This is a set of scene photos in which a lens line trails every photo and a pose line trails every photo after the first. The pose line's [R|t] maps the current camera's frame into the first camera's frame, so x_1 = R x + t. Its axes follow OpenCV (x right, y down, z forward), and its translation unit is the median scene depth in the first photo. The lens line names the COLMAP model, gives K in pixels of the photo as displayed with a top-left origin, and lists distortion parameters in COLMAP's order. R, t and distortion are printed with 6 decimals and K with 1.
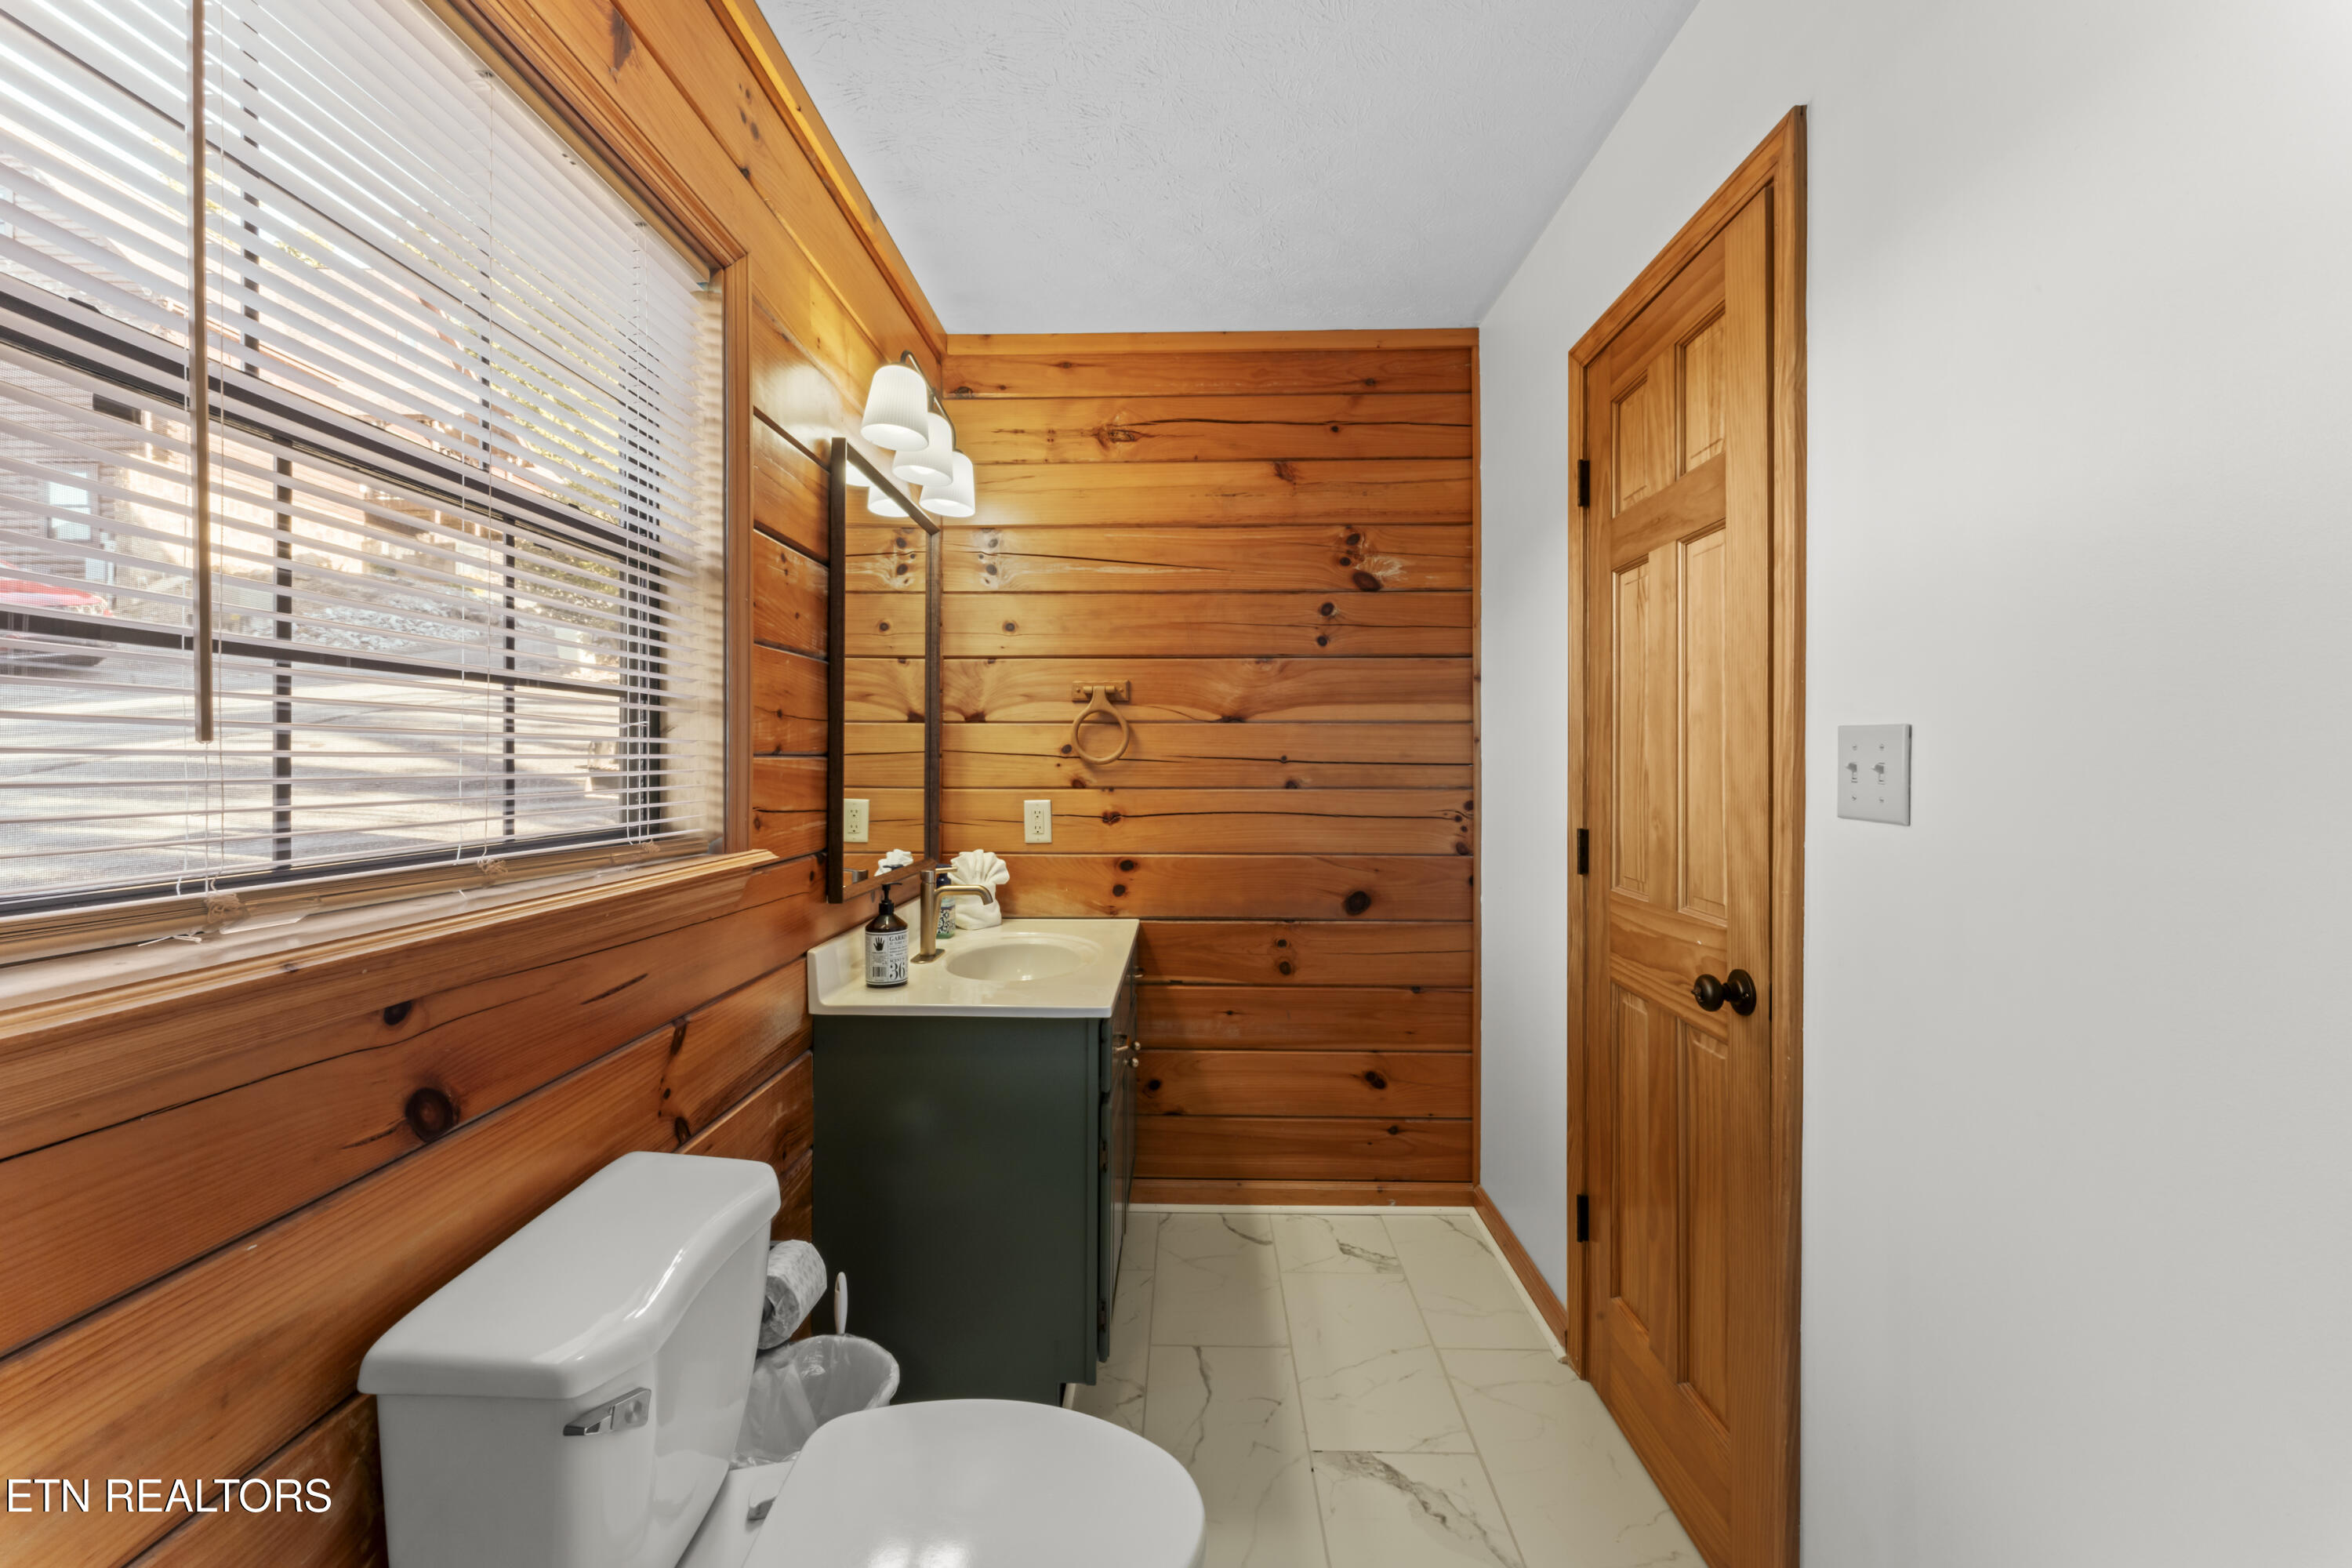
lens RADIAL K [[952.7, 0, 1173.1], [0, 952.7, 776.2], [0, 0, 1]] dist [0.004137, 0.000392]
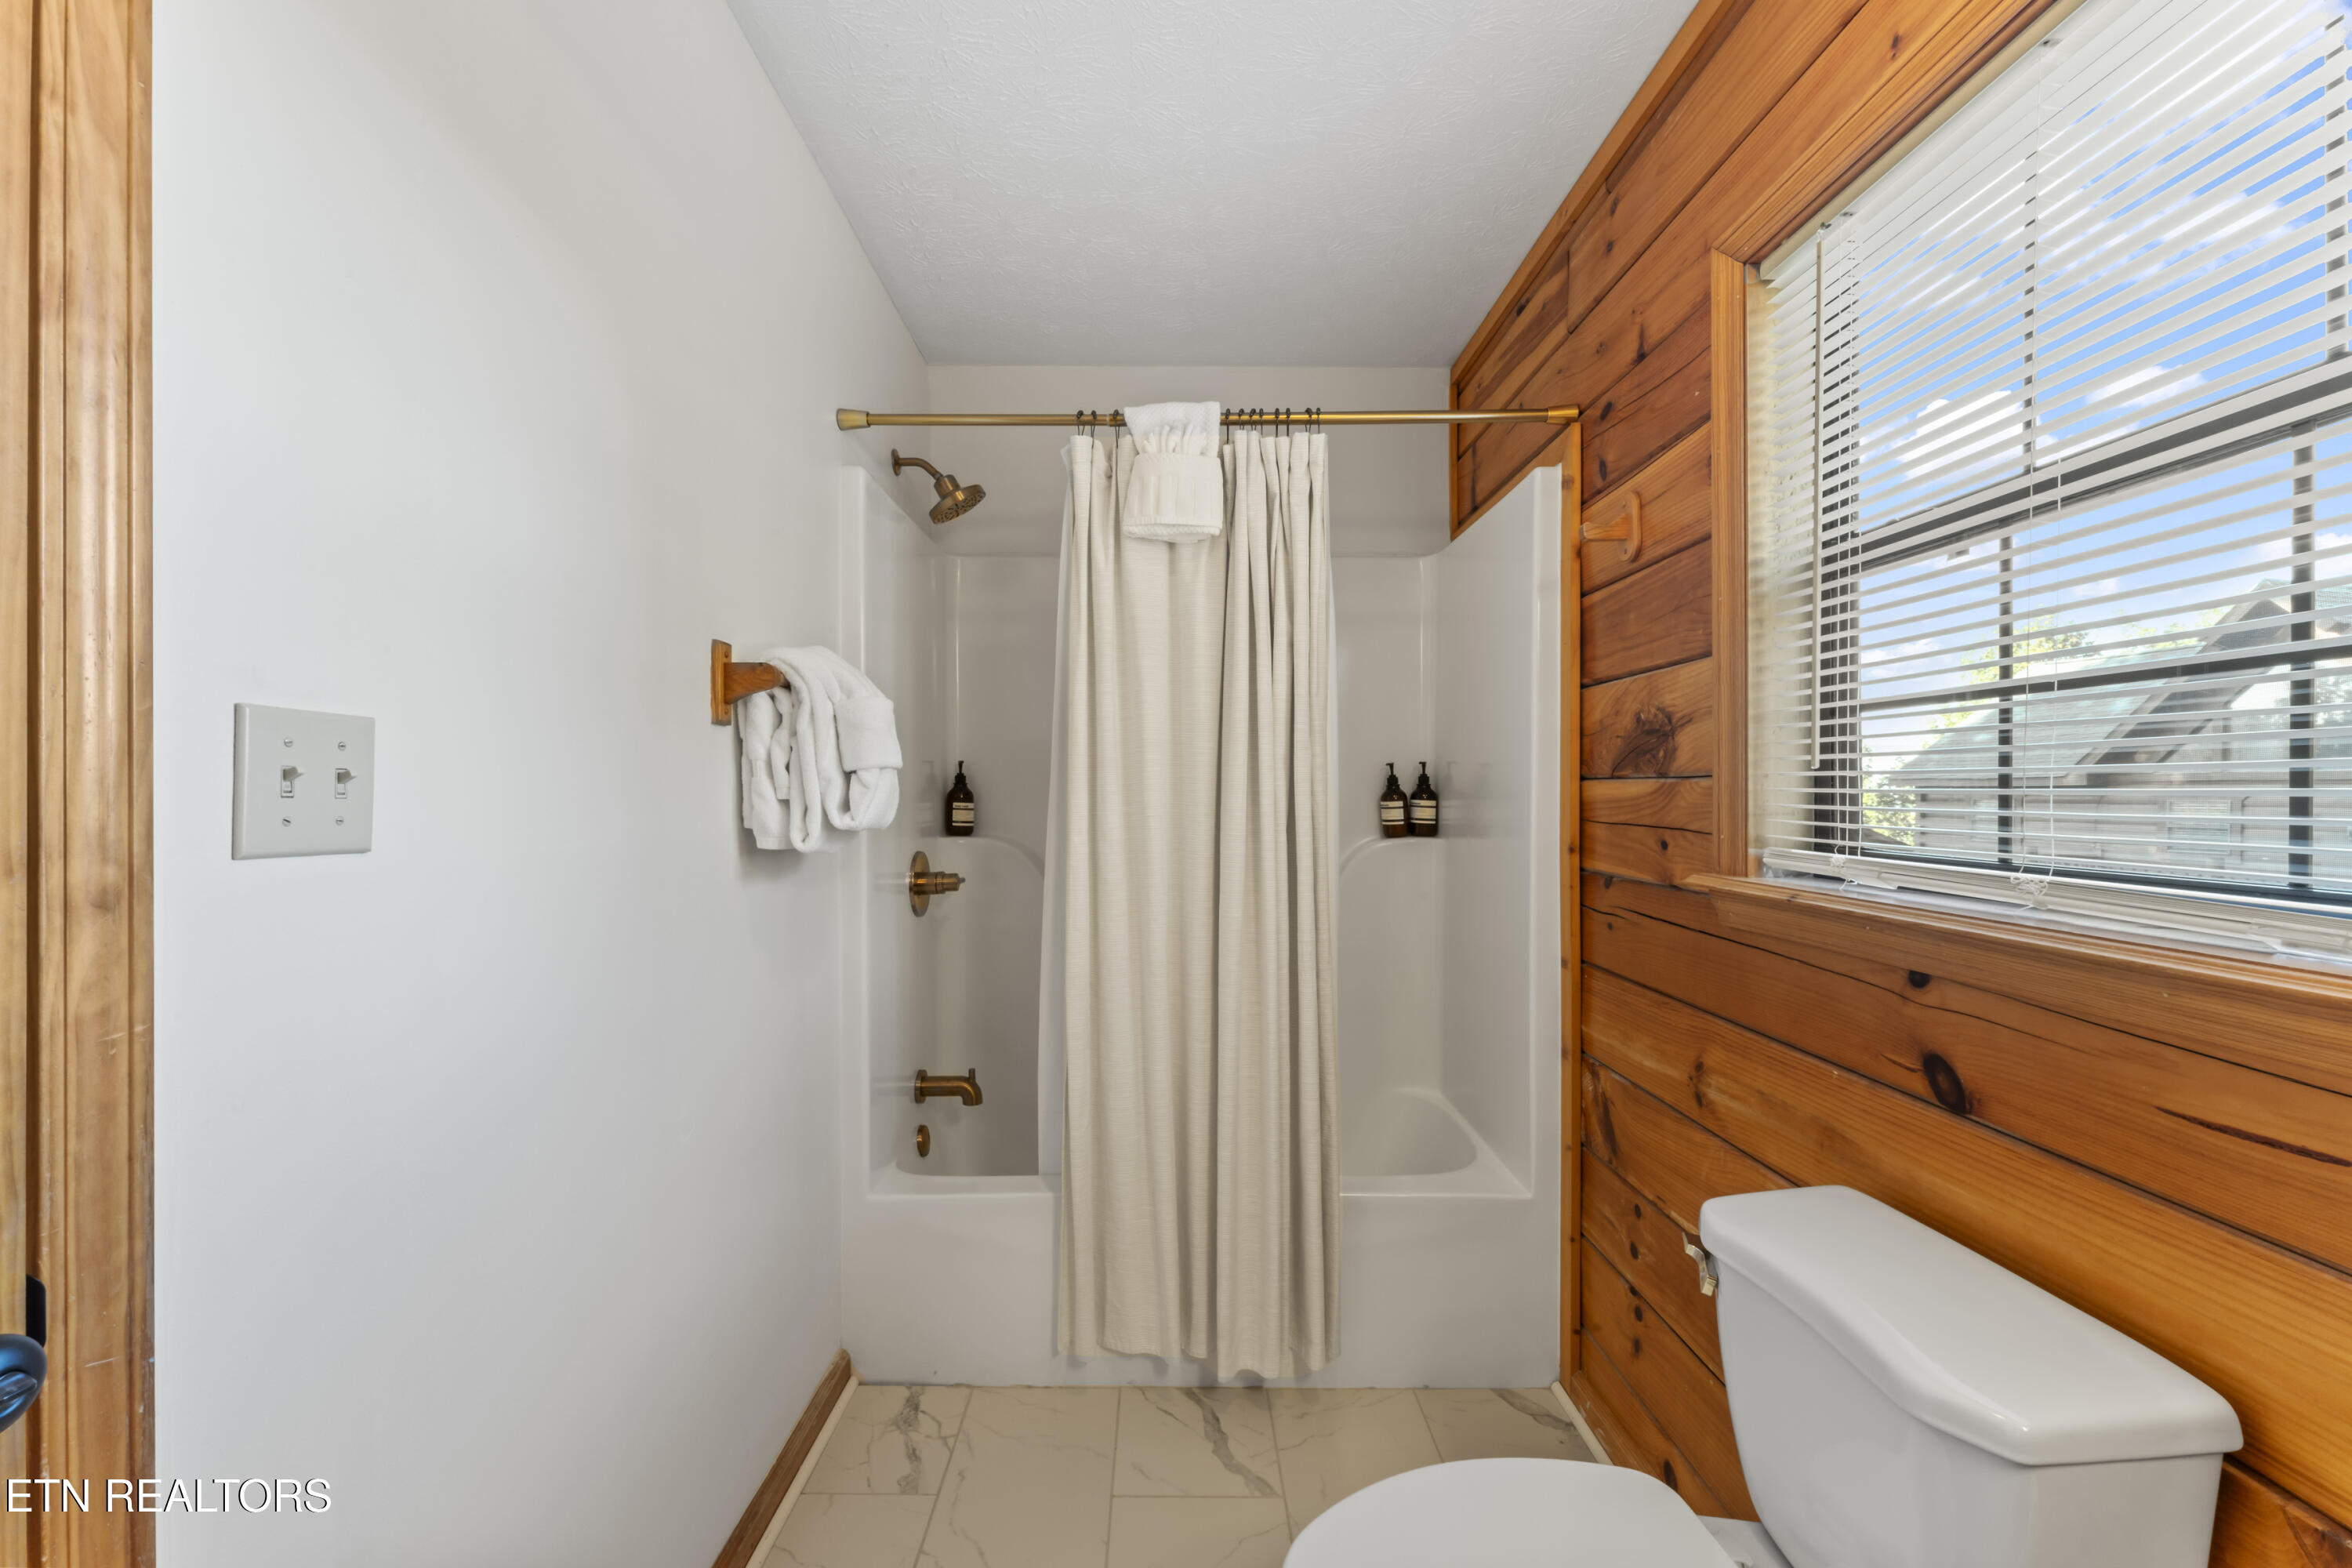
lens RADIAL K [[952.7, 0, 1175.8], [0, 952.7, 787.2], [0, 0, 1]] dist [0.004137, 0.000392]
pose [[-0.999805, -0.003152, -0.019479, 0.147134], [-0.003370, 0.999932, 0.011136, -0.010208], [0.019443, 0.011199, -0.999748, 1.786831]]
